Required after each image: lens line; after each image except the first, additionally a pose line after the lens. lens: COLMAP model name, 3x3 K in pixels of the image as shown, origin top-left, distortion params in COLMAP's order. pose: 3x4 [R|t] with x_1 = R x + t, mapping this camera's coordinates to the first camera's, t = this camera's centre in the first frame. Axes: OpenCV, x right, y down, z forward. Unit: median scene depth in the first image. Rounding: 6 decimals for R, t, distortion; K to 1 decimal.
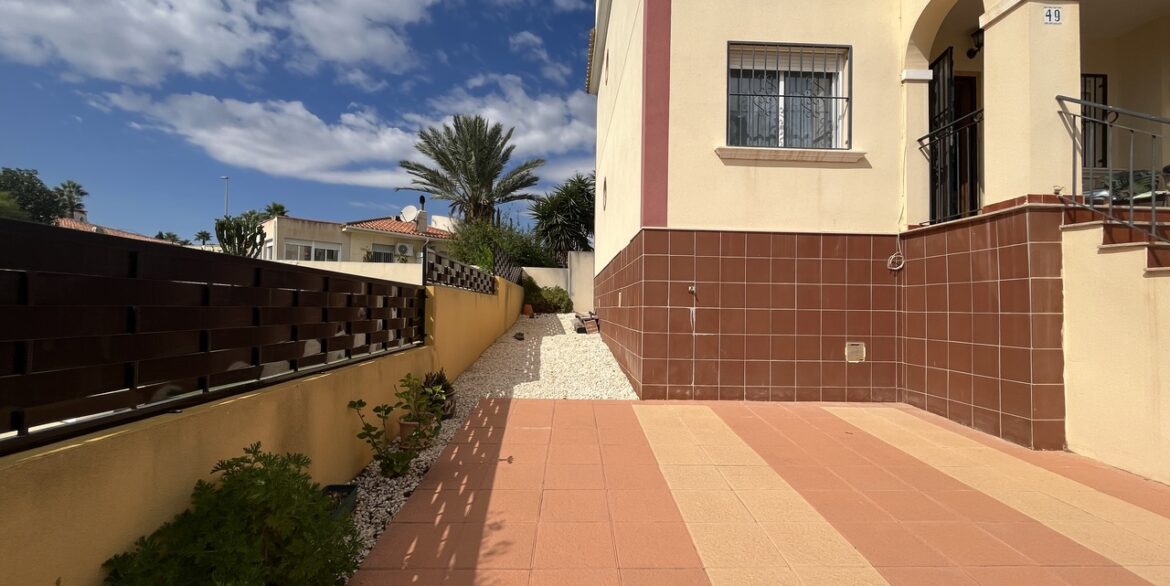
lens RADIAL K [[479.9, 0, 584.6], [0, 479.9, 292.6], [0, 0, 1]] dist [-0.003993, 0.000285]
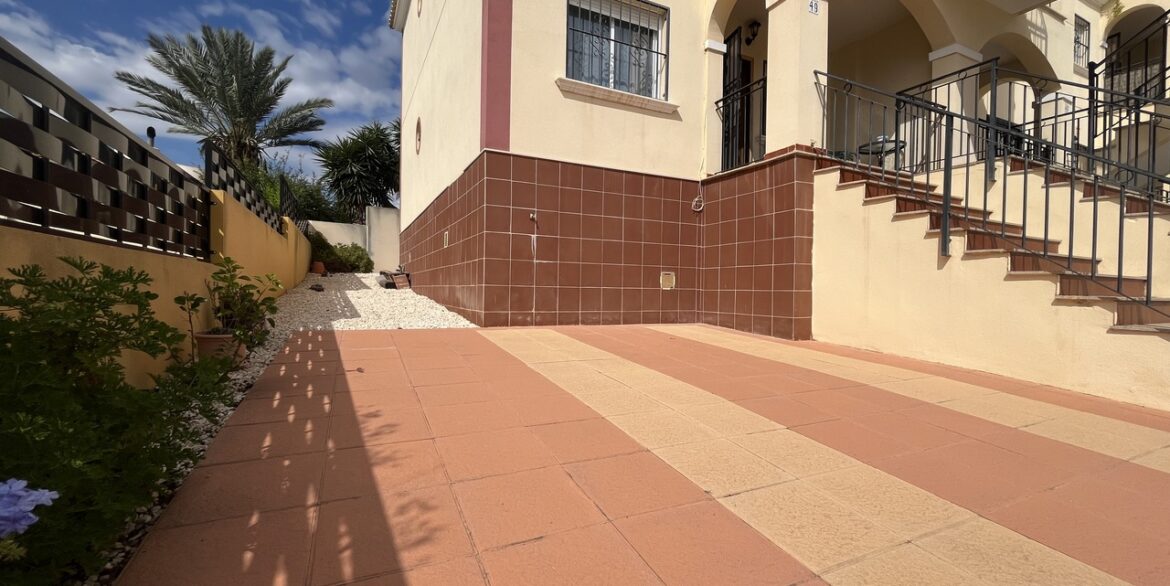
lens RADIAL K [[479.9, 0, 582.7], [0, 479.9, 294.6], [0, 0, 1]] dist [-0.003993, 0.000285]
pose [[0.911793, -0.006496, 0.410600, -0.095840], [-0.010101, 0.999218, 0.038239, 0.116865], [-0.410527, -0.039014, 0.911014, 0.032032]]
